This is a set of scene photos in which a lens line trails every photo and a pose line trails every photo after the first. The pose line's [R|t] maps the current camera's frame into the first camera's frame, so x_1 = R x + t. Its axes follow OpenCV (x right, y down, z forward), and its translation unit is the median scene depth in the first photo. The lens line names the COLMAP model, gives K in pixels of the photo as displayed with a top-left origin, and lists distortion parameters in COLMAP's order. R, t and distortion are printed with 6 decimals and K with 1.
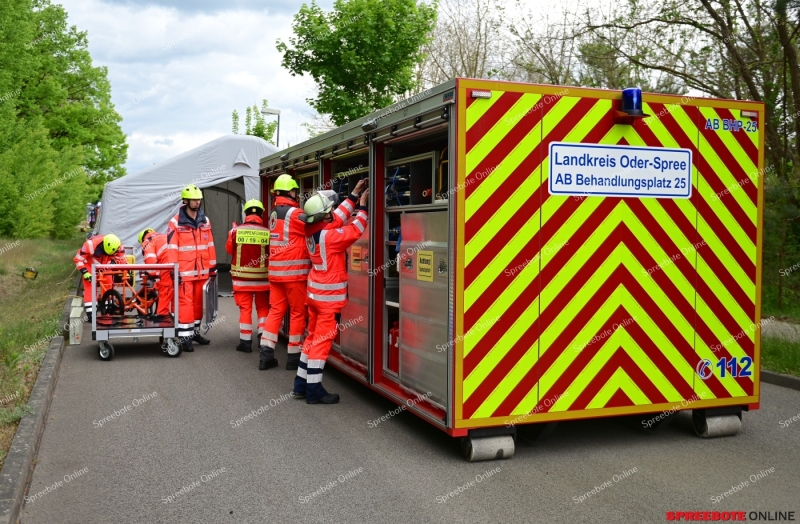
lens RADIAL K [[833.2, 0, 404.3], [0, 833.2, 249.4], [0, 0, 1]] dist [-0.017251, 0.000000]
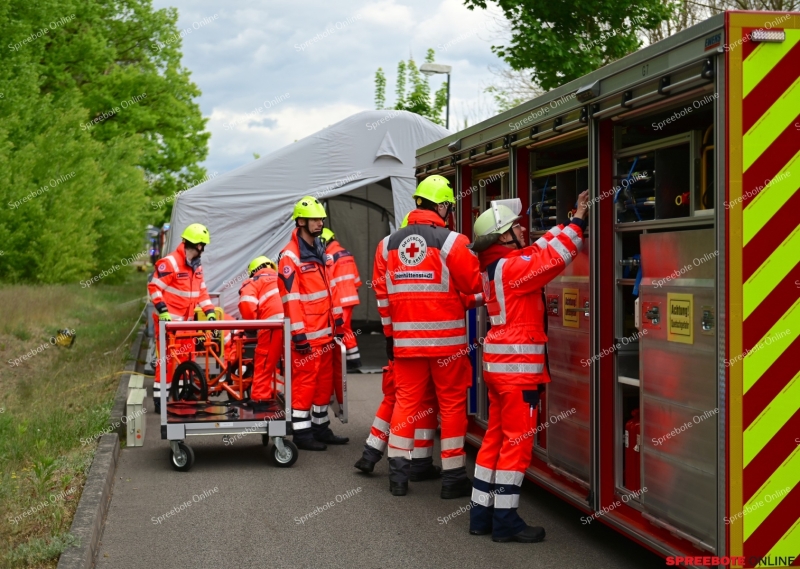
lens RADIAL K [[1196.4, 0, 399.7], [0, 1196.4, 284.4], [0, 0, 1]] dist [0.056527, 0.000000]
pose [[0.984298, -0.011337, -0.176148, -0.028818], [0.010803, 0.999934, -0.003994, -0.004817], [0.176182, 0.002029, 0.984356, 0.117745]]
